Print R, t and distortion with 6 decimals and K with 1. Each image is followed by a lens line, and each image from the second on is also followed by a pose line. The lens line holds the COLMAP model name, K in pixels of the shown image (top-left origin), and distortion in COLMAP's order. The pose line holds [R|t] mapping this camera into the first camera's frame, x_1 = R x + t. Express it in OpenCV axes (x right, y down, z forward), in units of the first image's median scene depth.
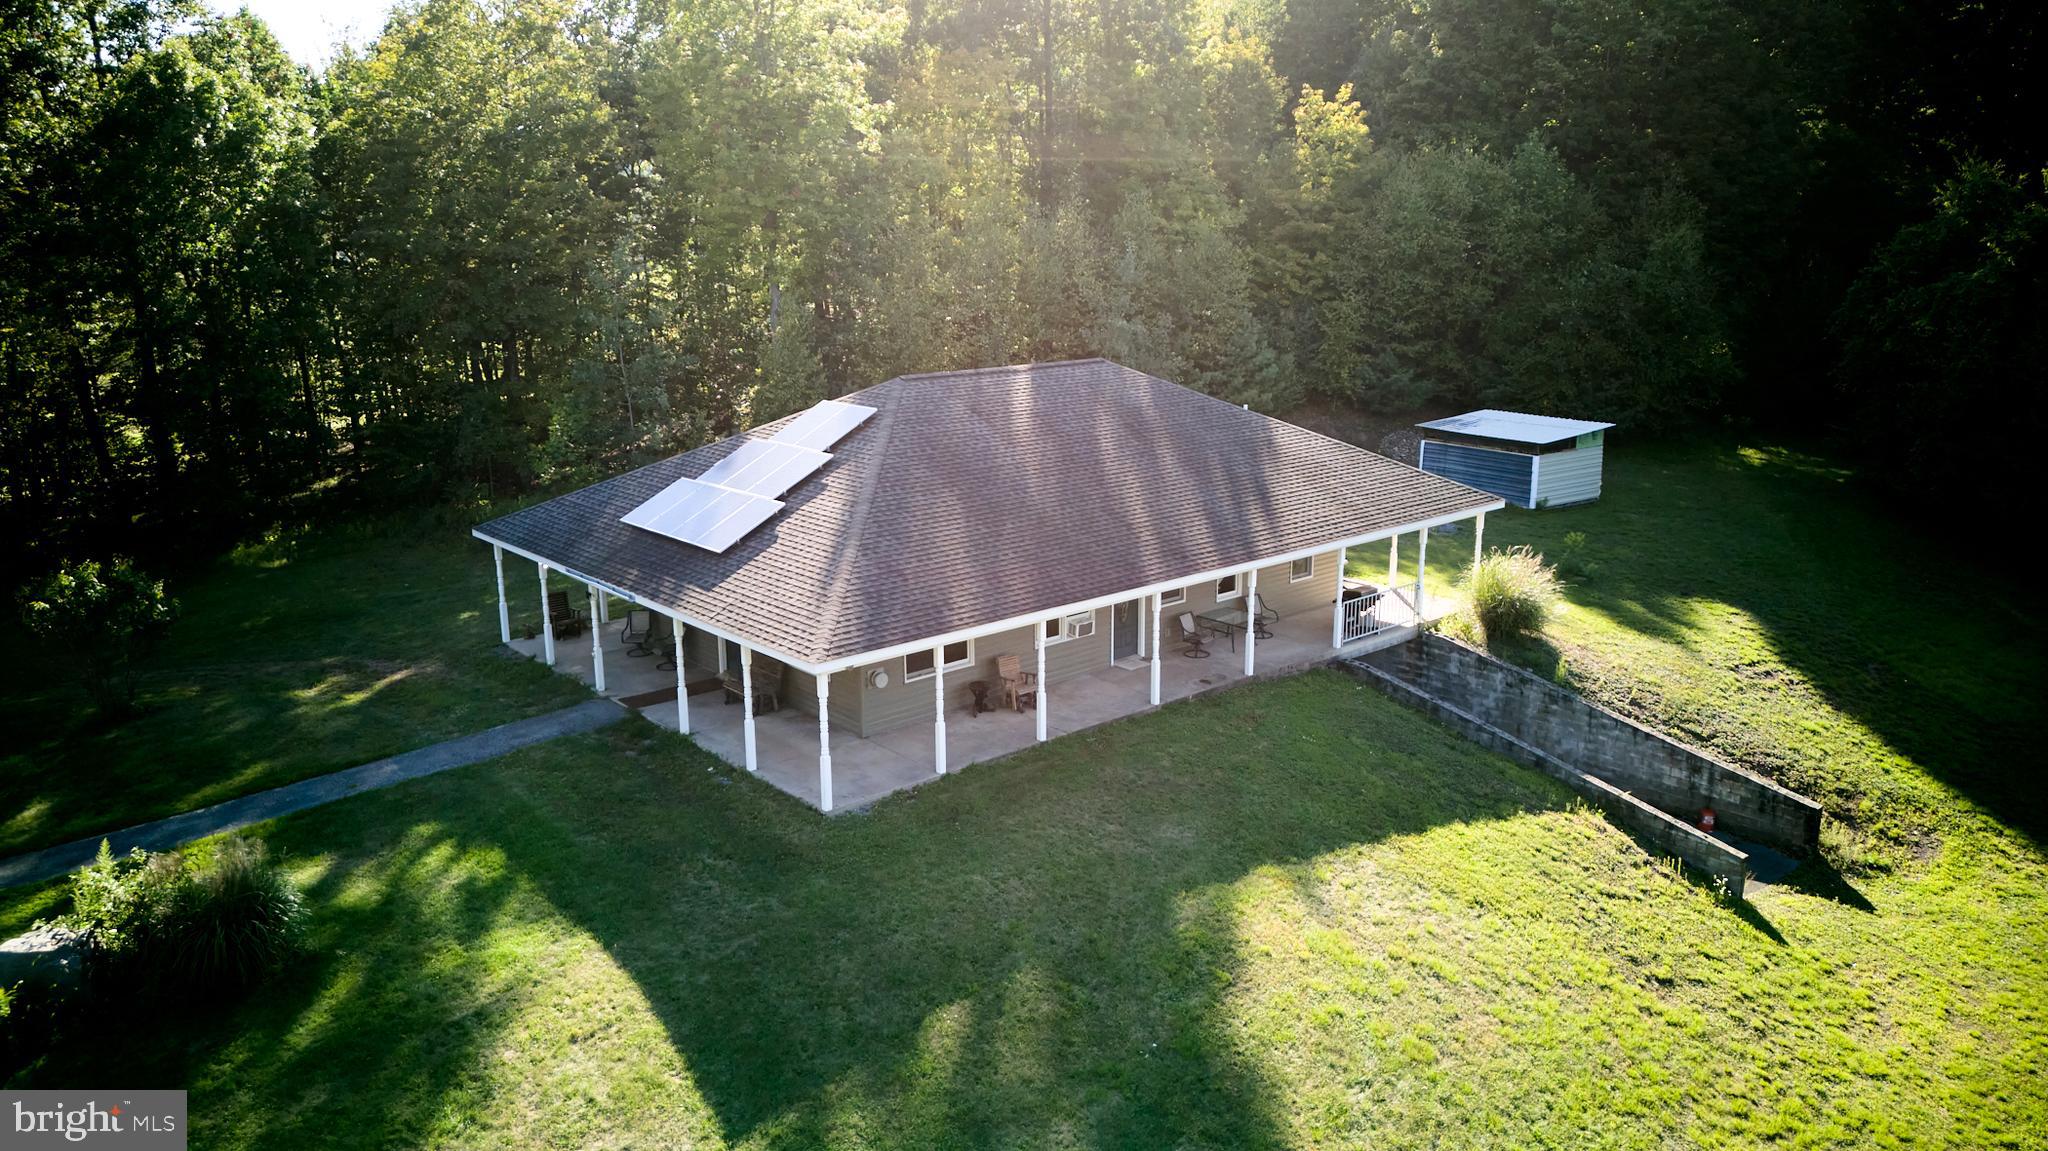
lens RADIAL K [[1439.9, 0, 1031.7], [0, 1439.9, 580.2], [0, 0, 1]] dist [0.074970, -0.066577]
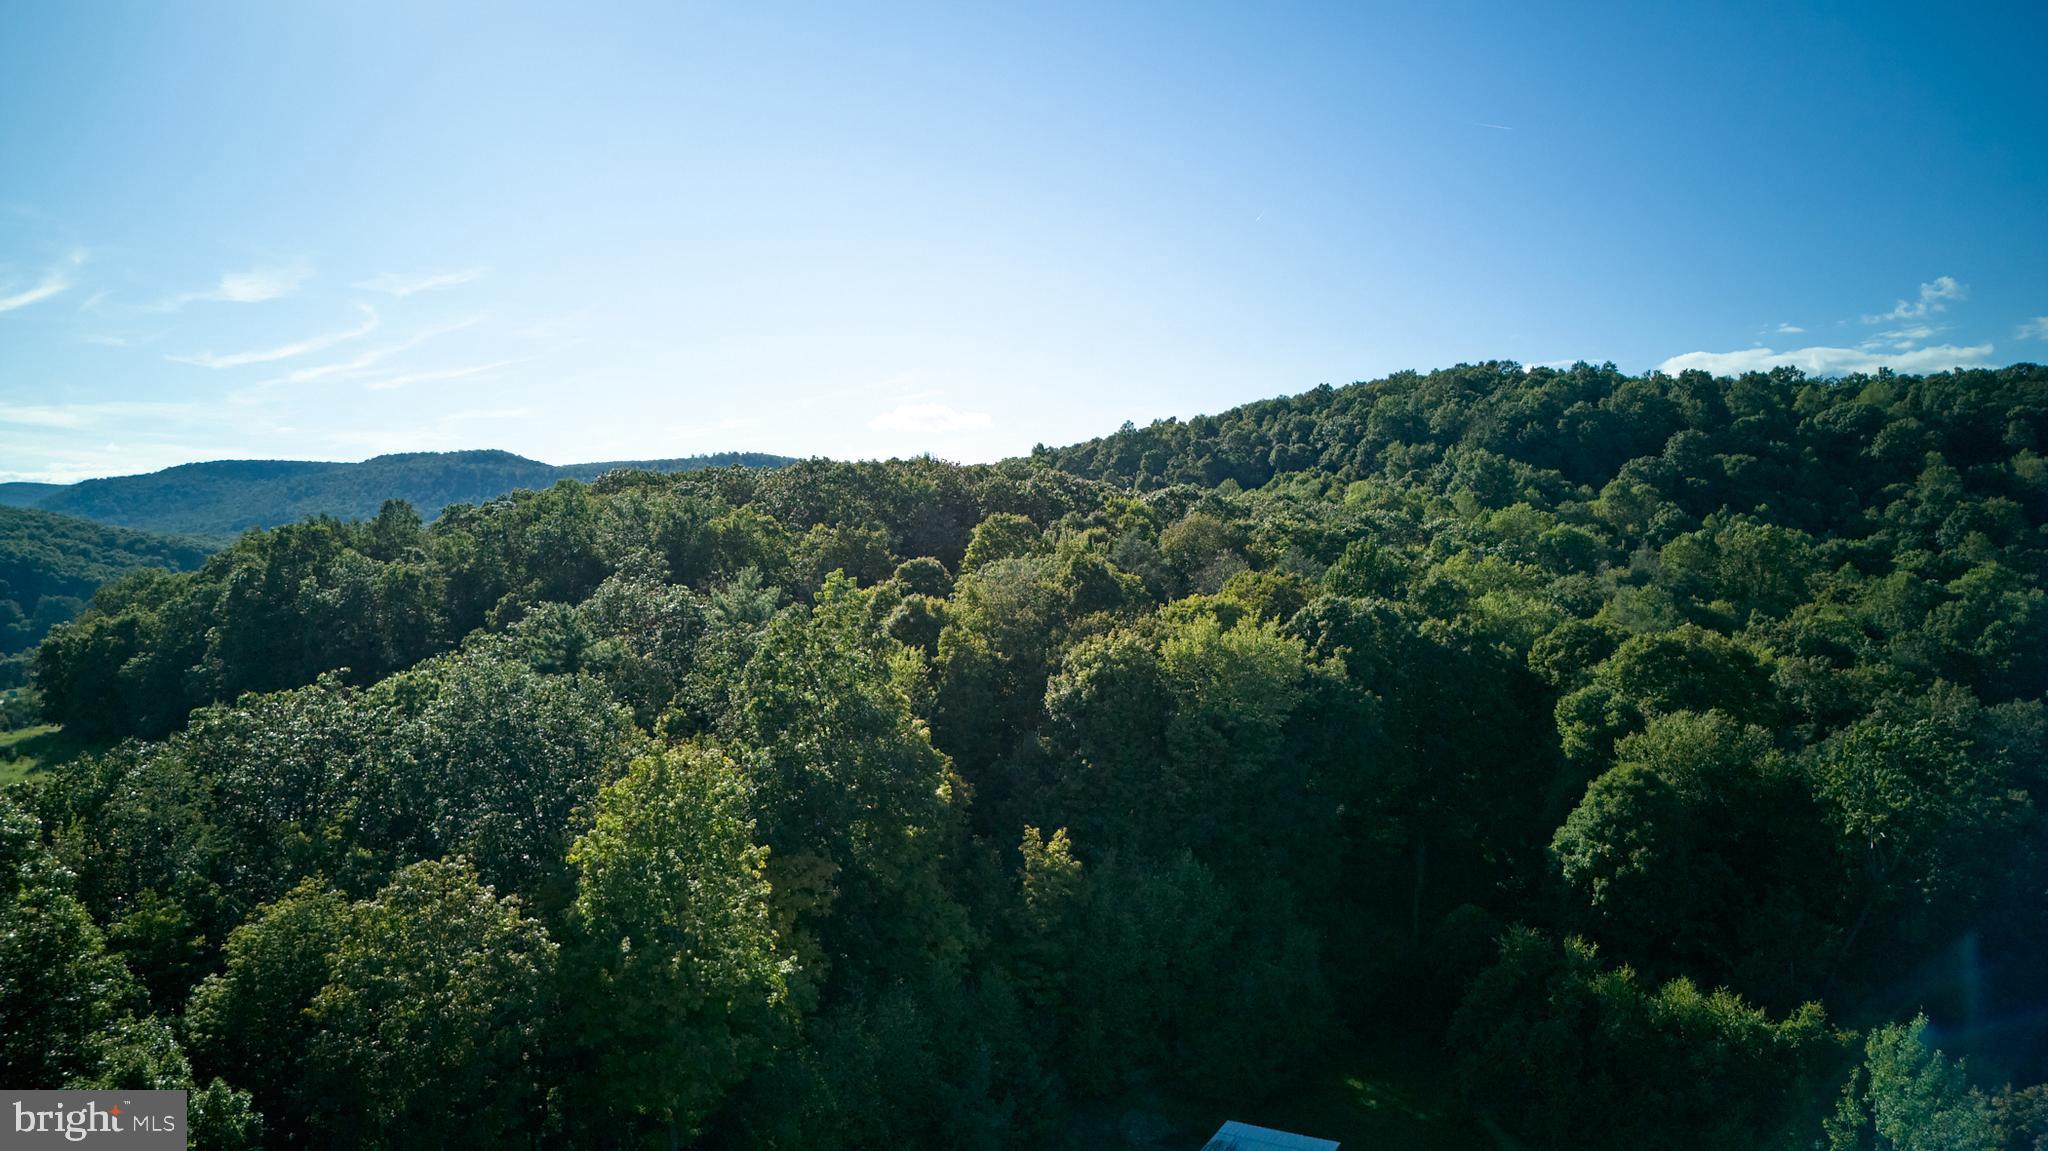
lens RADIAL K [[1439.9, 0, 1014.9], [0, 1439.9, 600.9], [0, 0, 1]] dist [0.074970, -0.066577]
pose [[0.904133, -0.010093, 0.427131, -0.700677], [0.100399, 0.976746, -0.189440, -0.602879], [-0.415287, 0.214162, 0.884122, -0.255104]]
